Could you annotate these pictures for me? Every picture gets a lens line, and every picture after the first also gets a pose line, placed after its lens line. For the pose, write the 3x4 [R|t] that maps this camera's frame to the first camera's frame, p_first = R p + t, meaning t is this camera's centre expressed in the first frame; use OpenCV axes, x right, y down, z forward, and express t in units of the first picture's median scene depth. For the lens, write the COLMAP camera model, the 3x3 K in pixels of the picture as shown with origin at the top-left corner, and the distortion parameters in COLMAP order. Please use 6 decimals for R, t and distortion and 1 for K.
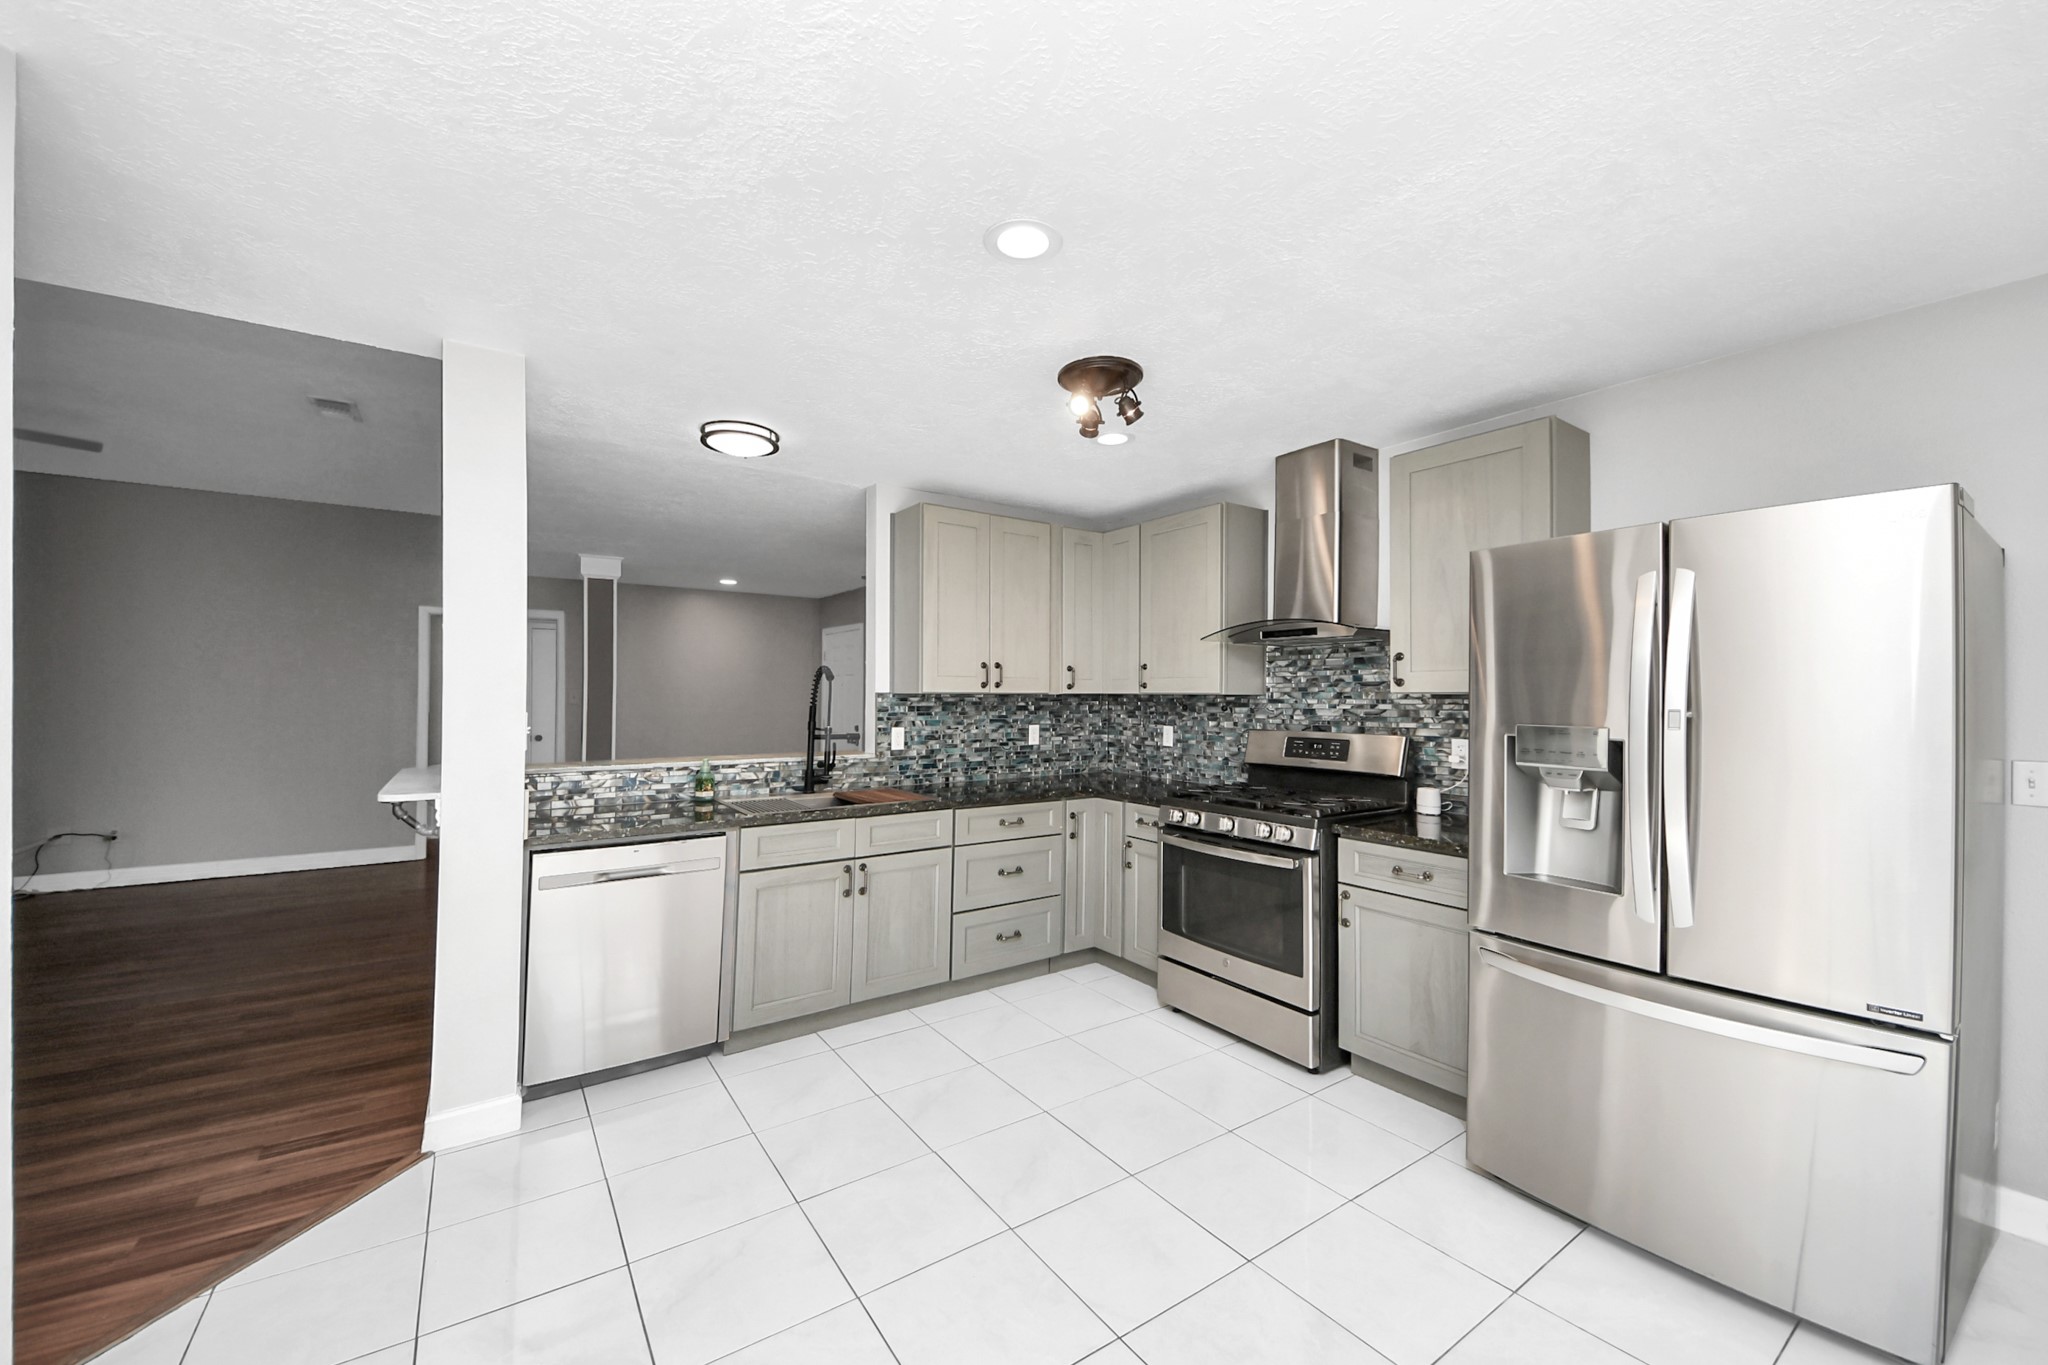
lens RADIAL K [[726.7, 0, 995.7], [0, 726.7, 689.9], [0, 0, 1]] dist [0.000577, -0.012061]
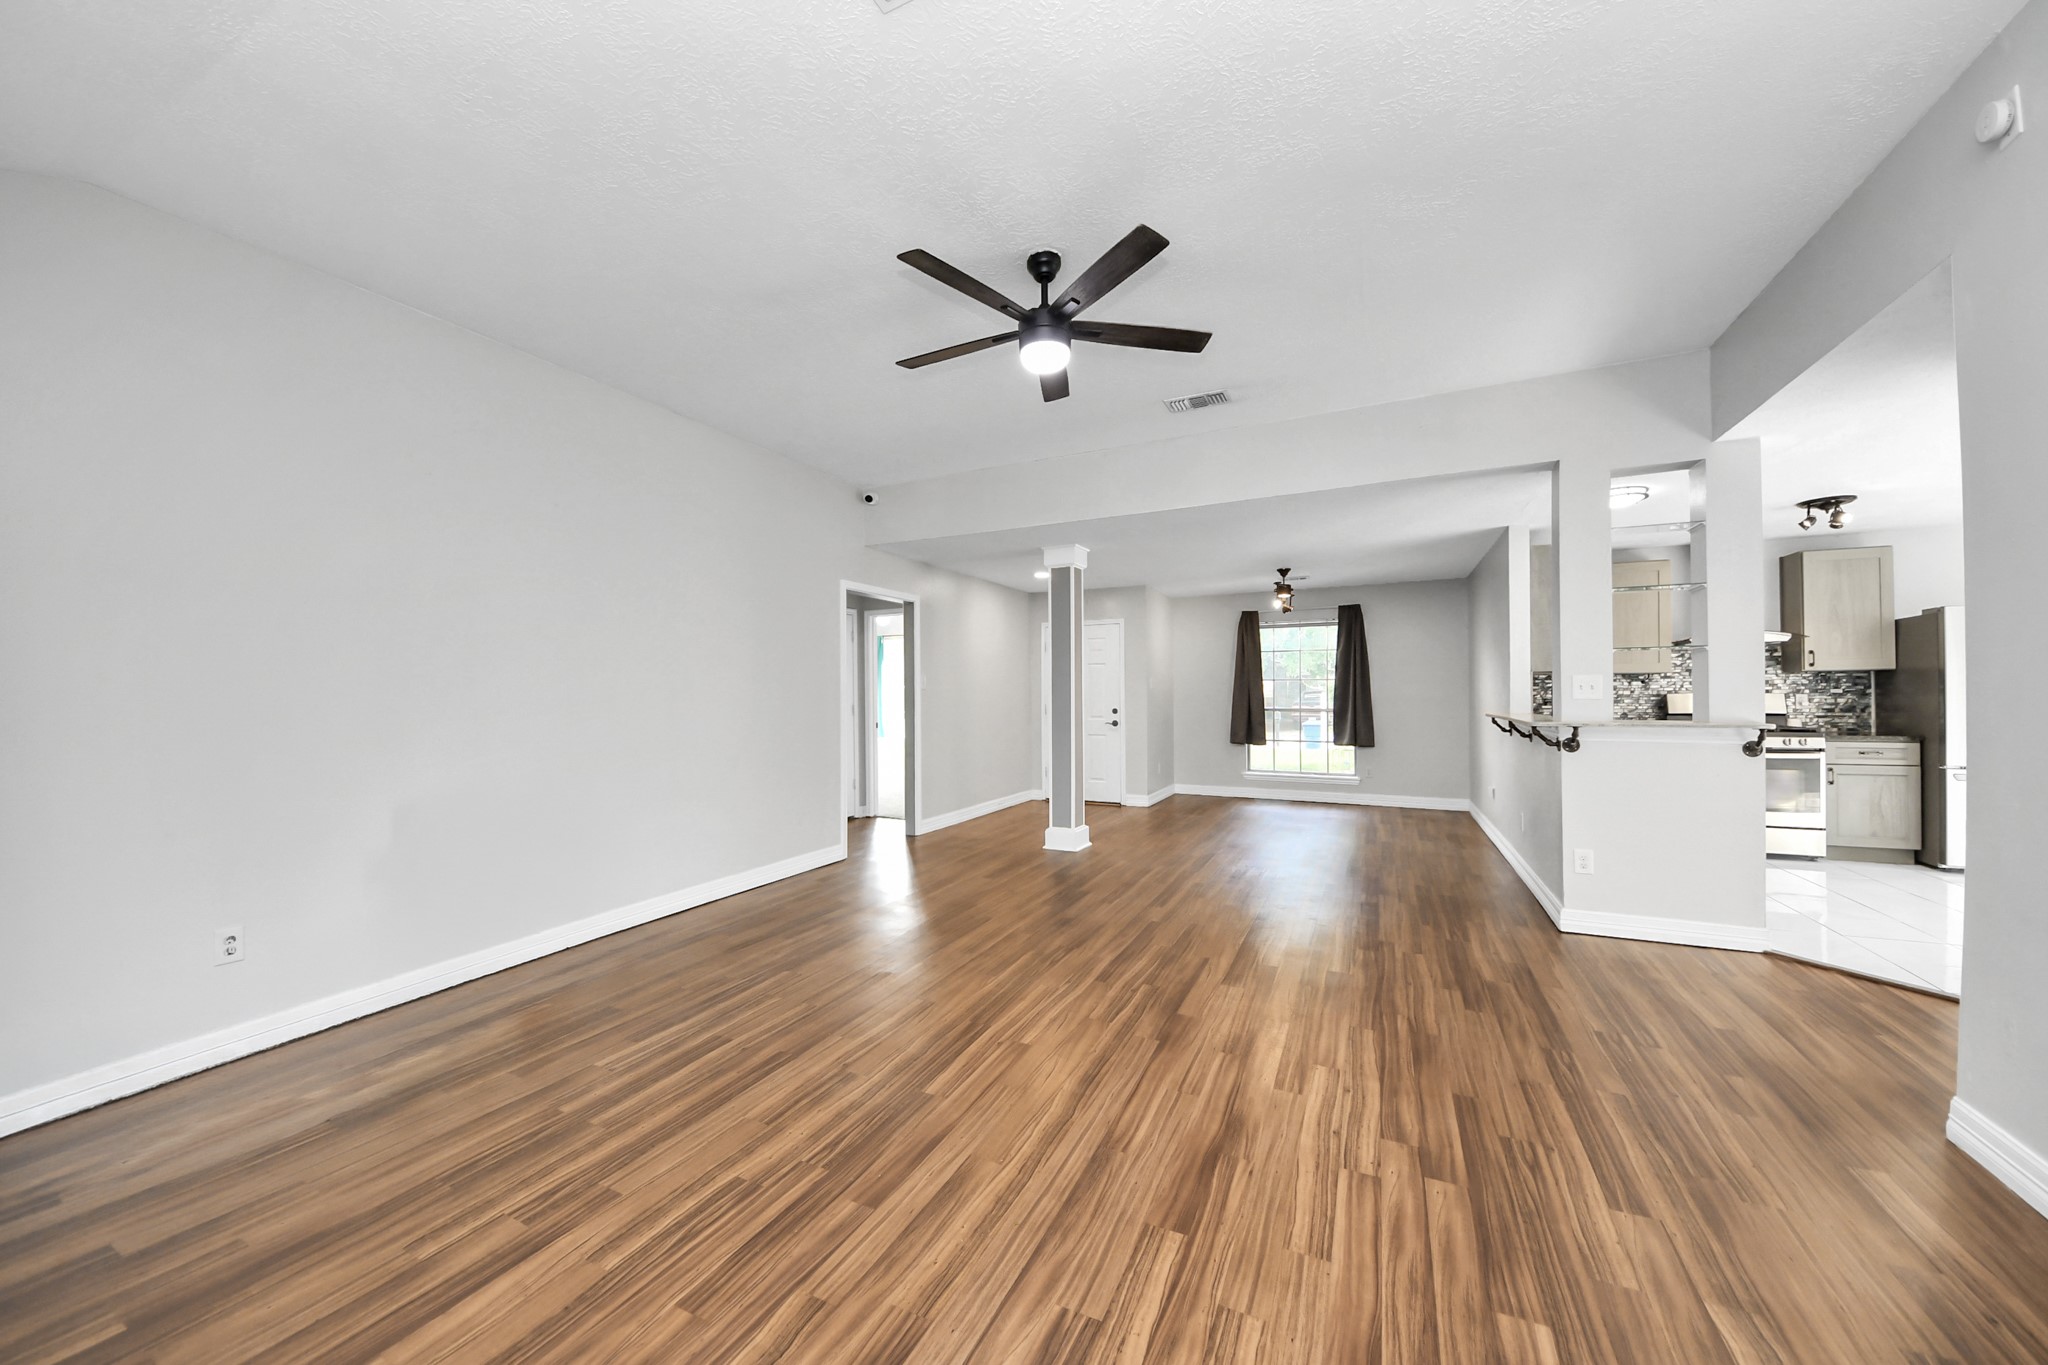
lens RADIAL K [[726.7, 0, 995.7], [0, 726.7, 689.9], [0, 0, 1]] dist [0.000577, -0.012061]
pose [[0.889254, -0.005543, 0.457379, -1.690631], [0.004269, 0.999984, 0.003820, 0.029915], [-0.457393, -0.001445, 0.889264, 0.200226]]
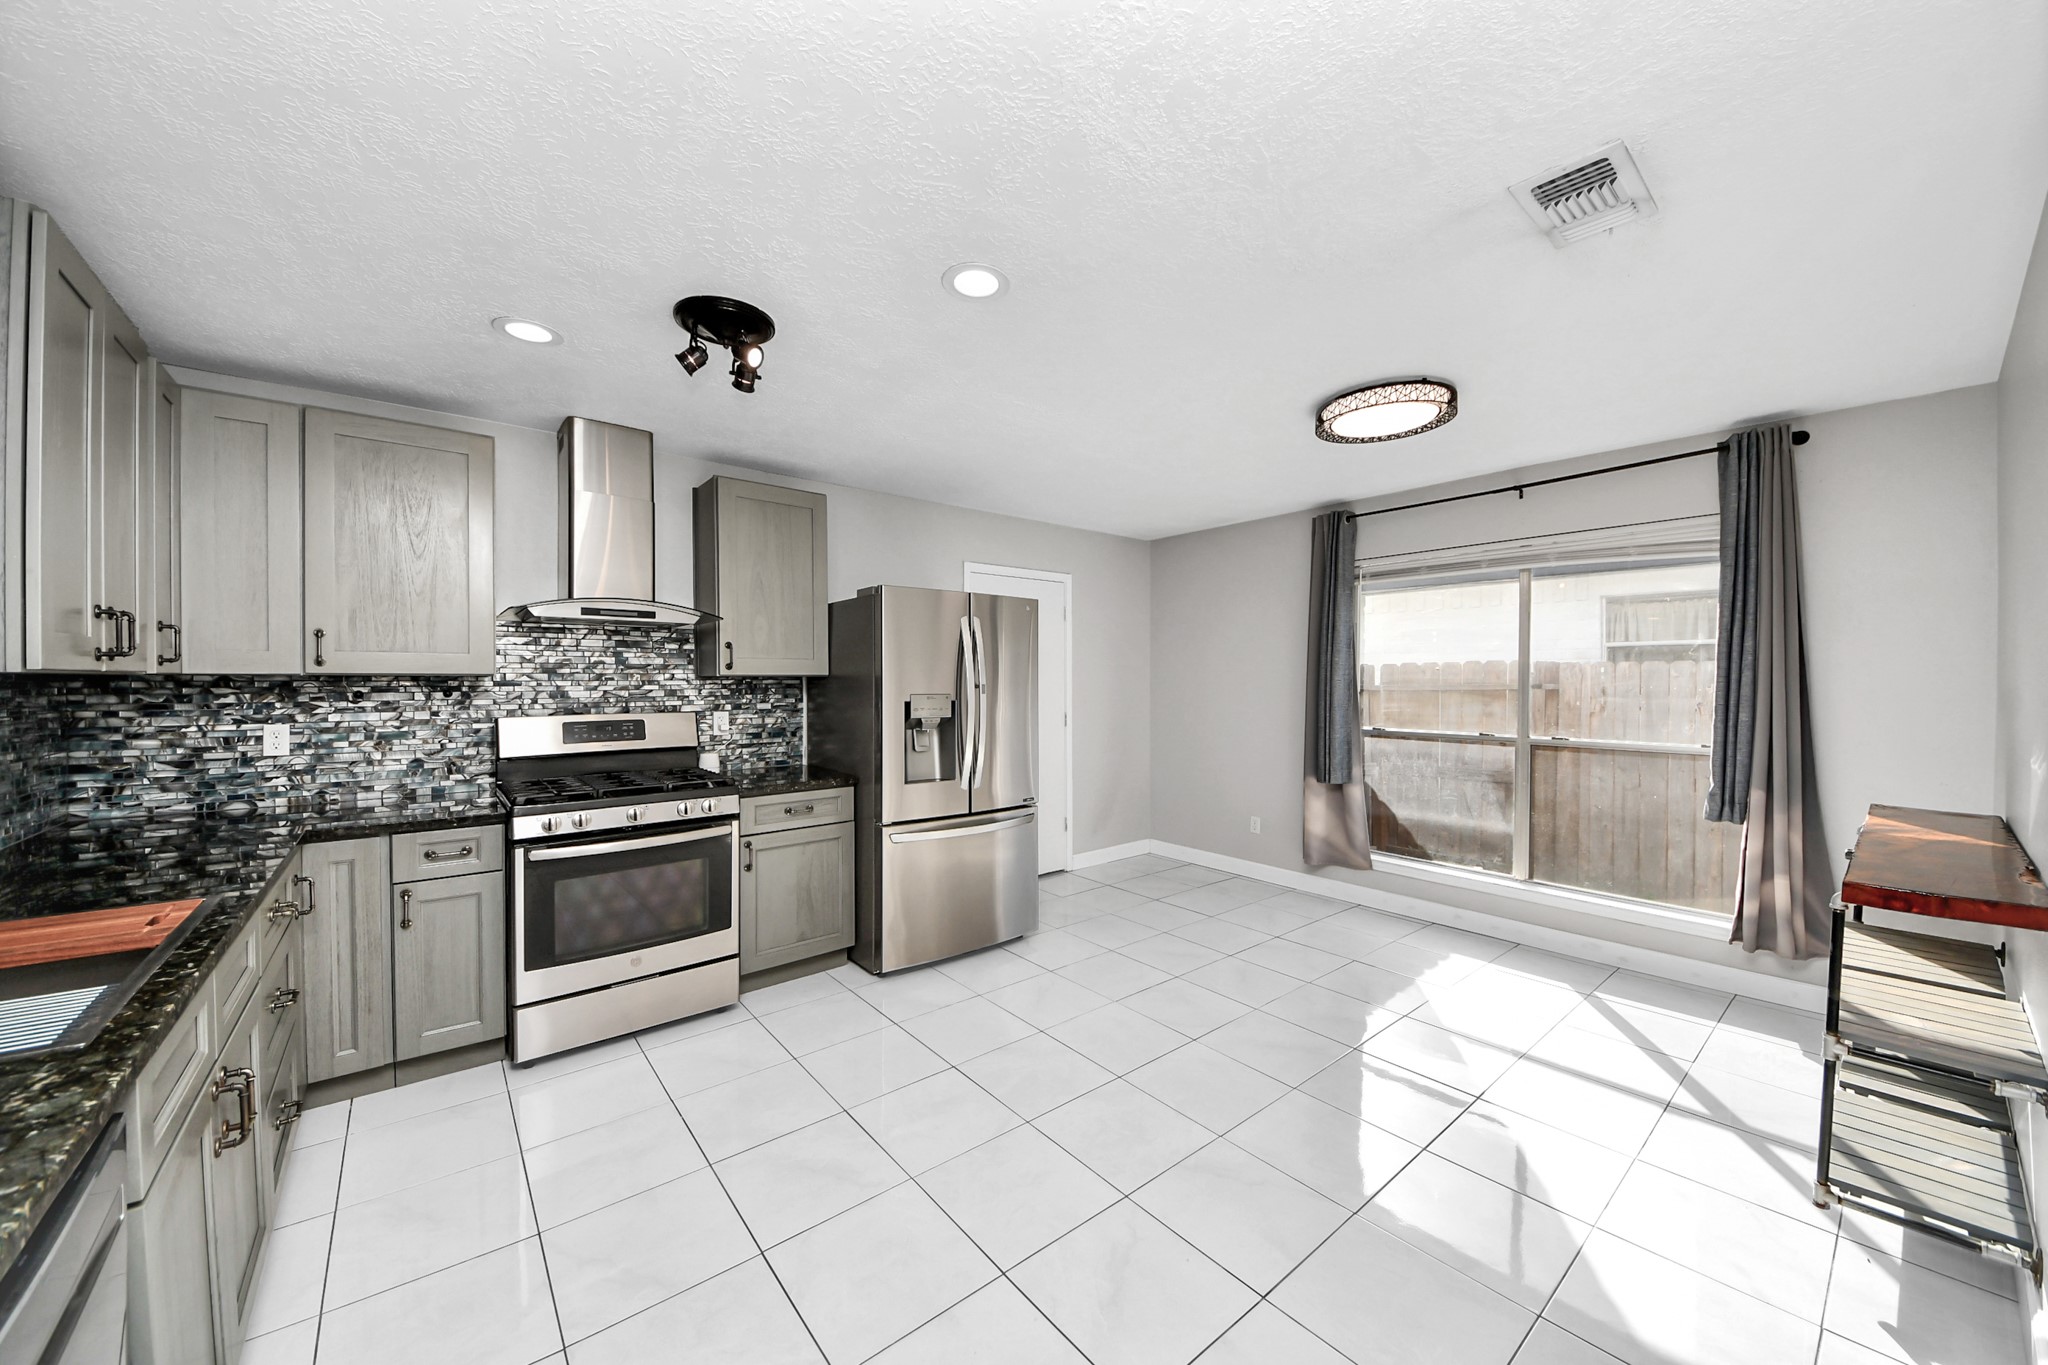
lens RADIAL K [[711.2, 0, 1036.7], [0, 711.2, 685.6], [0, 0, 1]] dist [-0.000582, -0.012790]
pose [[-0.093226, -0.011671, 0.995577, -0.484629], [-0.008667, 0.999903, 0.010910, 0.002936], [-0.995607, -0.007611, -0.093319, 0.428073]]
